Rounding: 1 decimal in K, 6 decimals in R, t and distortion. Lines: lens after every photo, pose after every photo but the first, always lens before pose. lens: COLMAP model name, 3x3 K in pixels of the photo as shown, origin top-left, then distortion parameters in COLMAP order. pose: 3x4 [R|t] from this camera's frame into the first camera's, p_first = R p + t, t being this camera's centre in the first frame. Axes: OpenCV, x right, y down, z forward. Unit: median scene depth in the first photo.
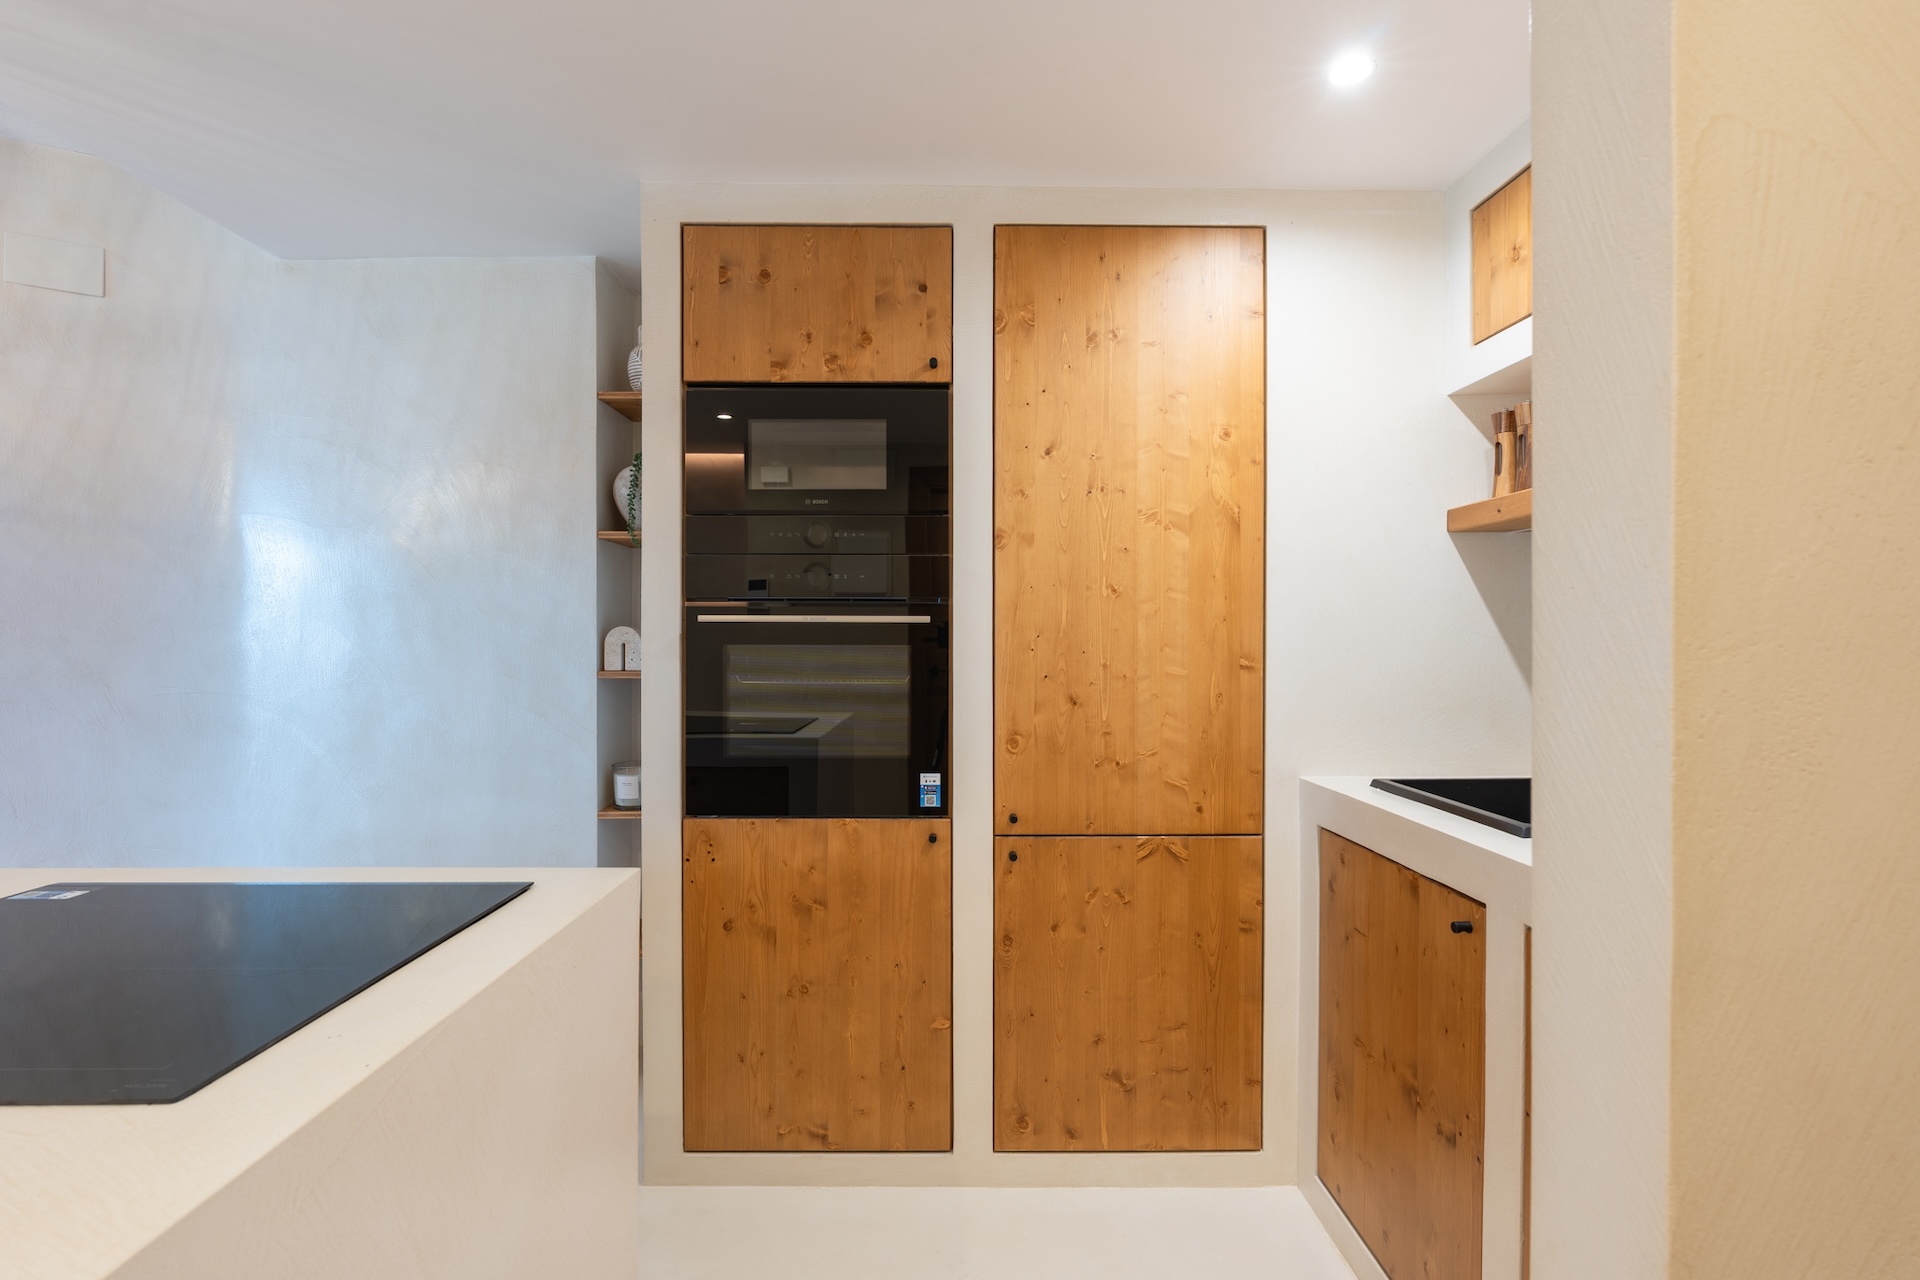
lens RADIAL K [[879.5, 0, 960.0], [0, 879.5, 640.0], [0, 0, 1]] dist [-0.008249, 0.001716]
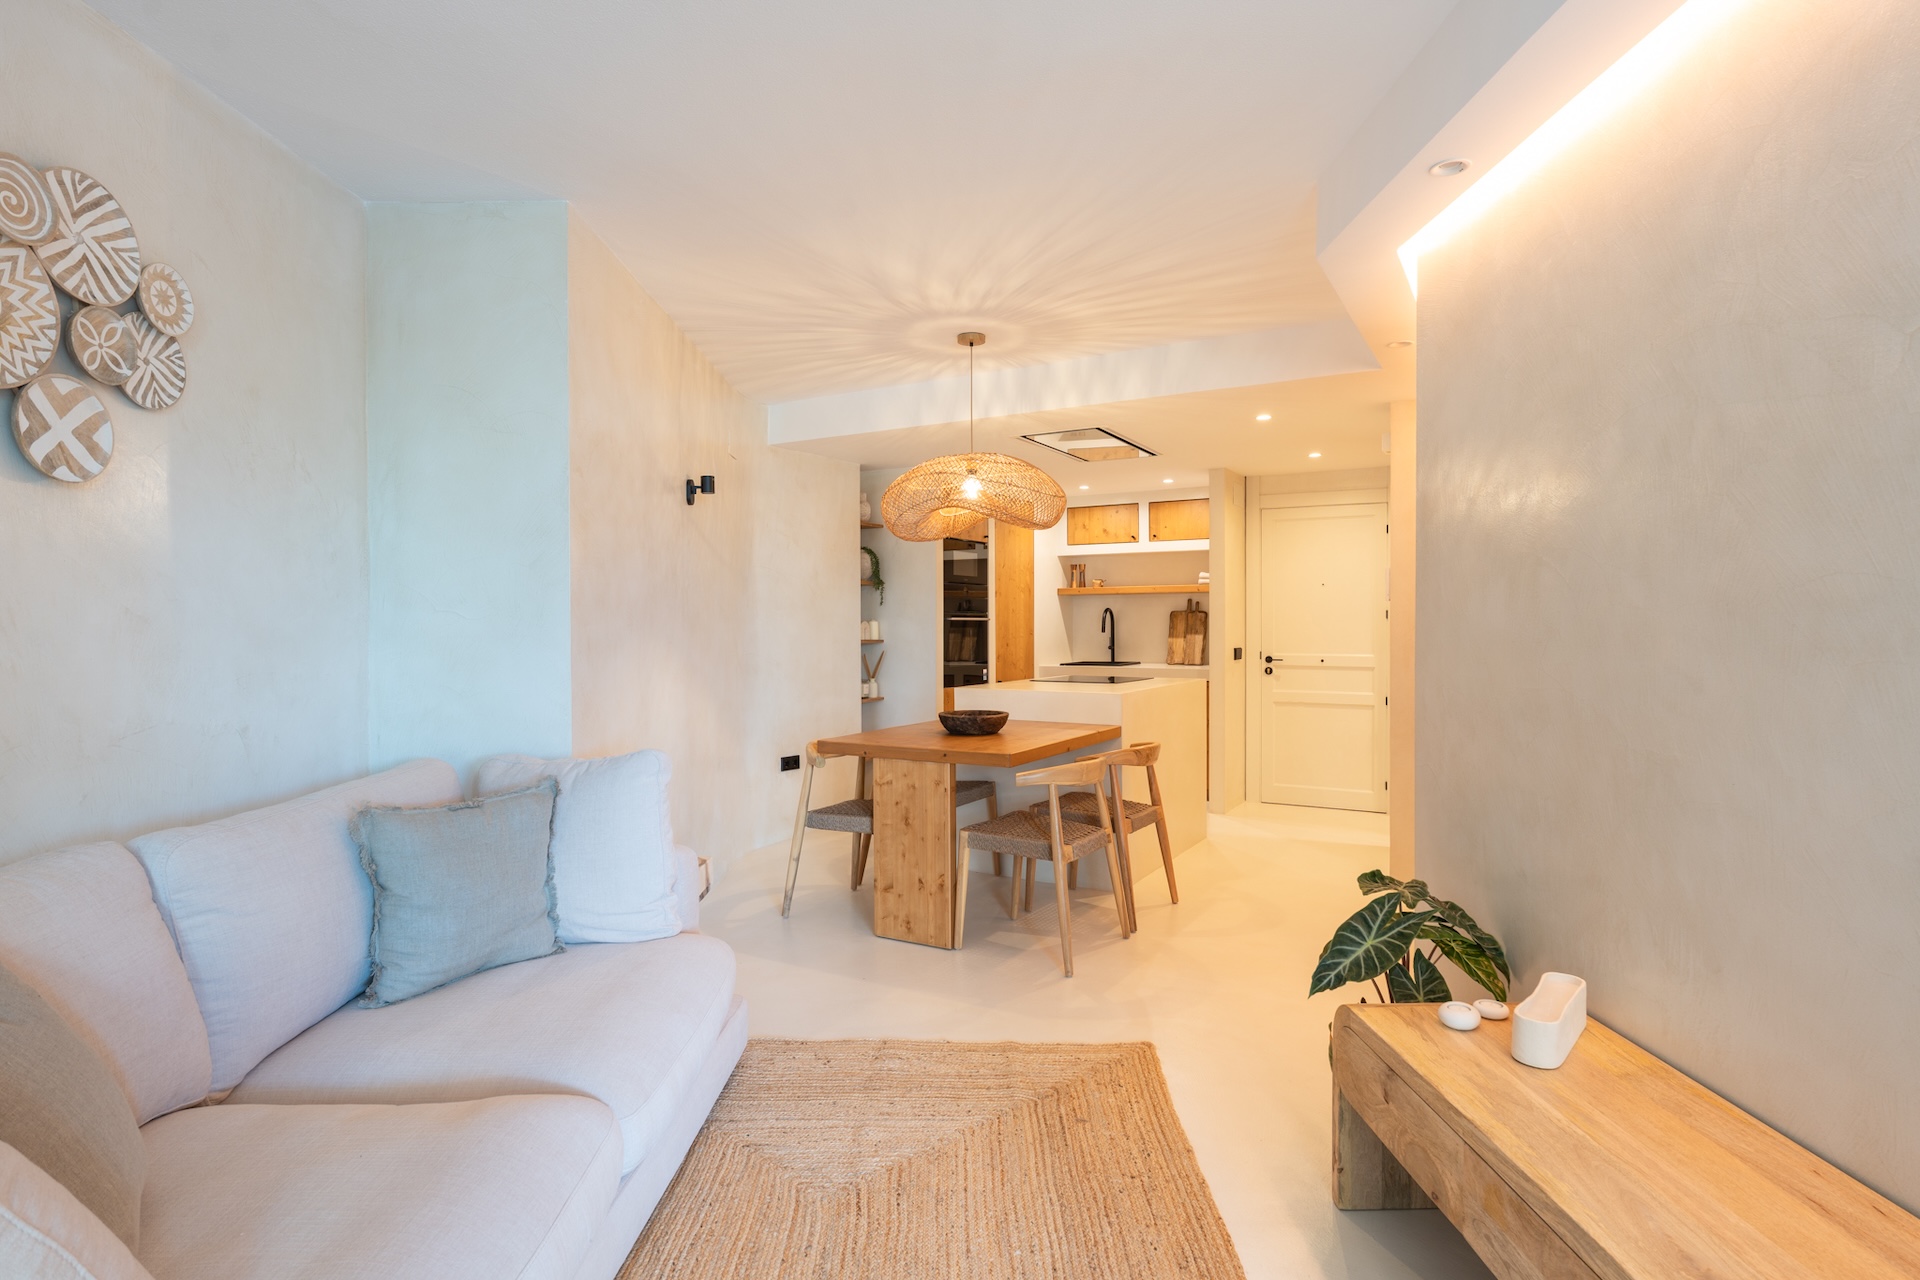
lens RADIAL K [[989.5, 0, 960.0], [0, 989.5, 640.0], [0, 0, 1]] dist [-0.001809, 0.000126]
pose [[0.522401, -0.015512, 0.852559, -3.047265], [0.008811, 0.999879, 0.012793, 0.004101], [-0.852655, 0.000829, 0.522474, -0.742830]]
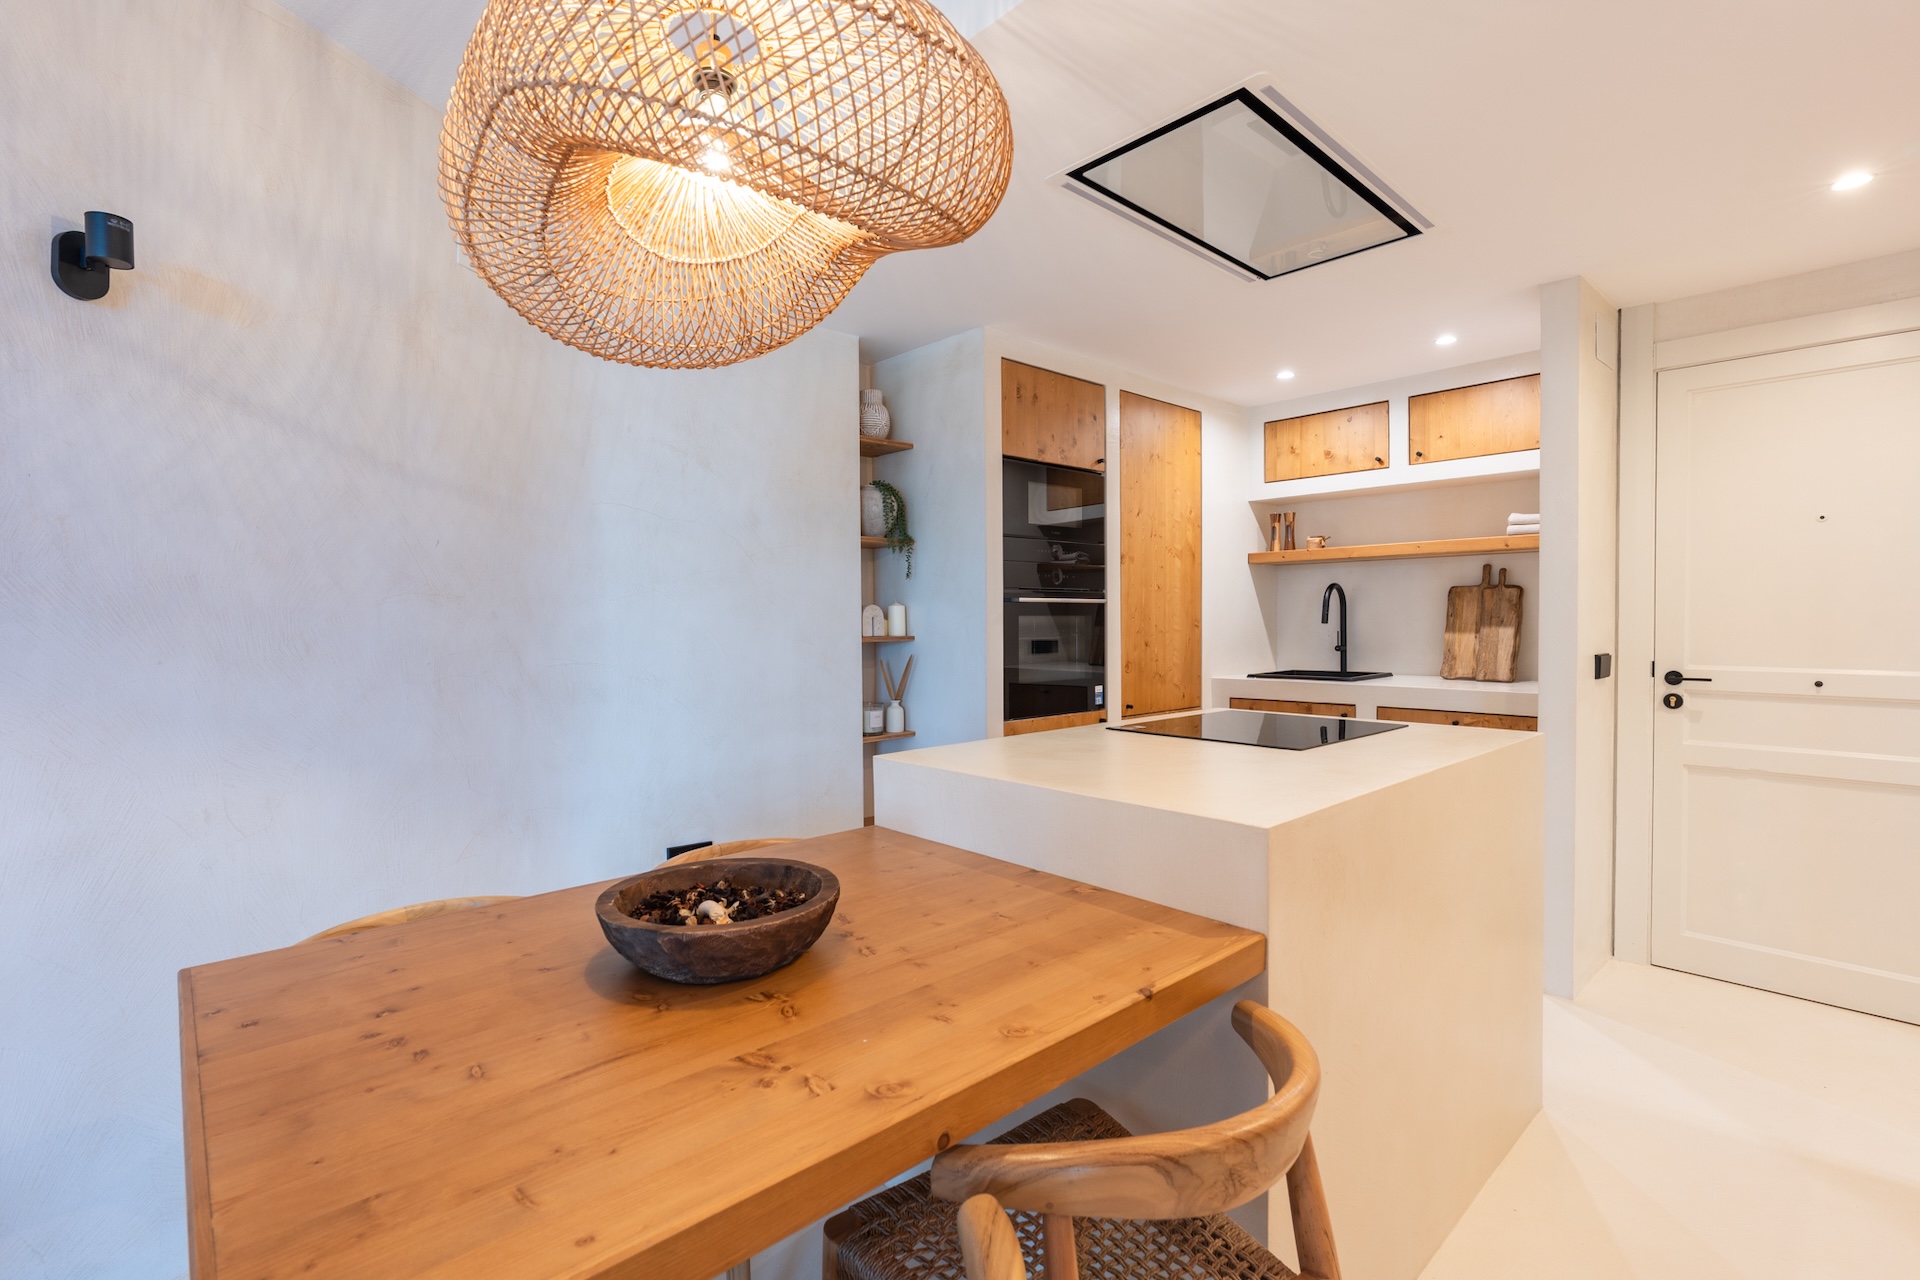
lens RADIAL K [[879.5, 0, 960.0], [0, 879.5, 640.0], [0, 0, 1]] dist [-0.008249, 0.001716]
pose [[0.749164, -0.021672, 0.662030, -1.458591], [0.011654, 0.999741, 0.019540, 0.017712], [-0.662282, -0.006924, 0.749222, -0.176598]]
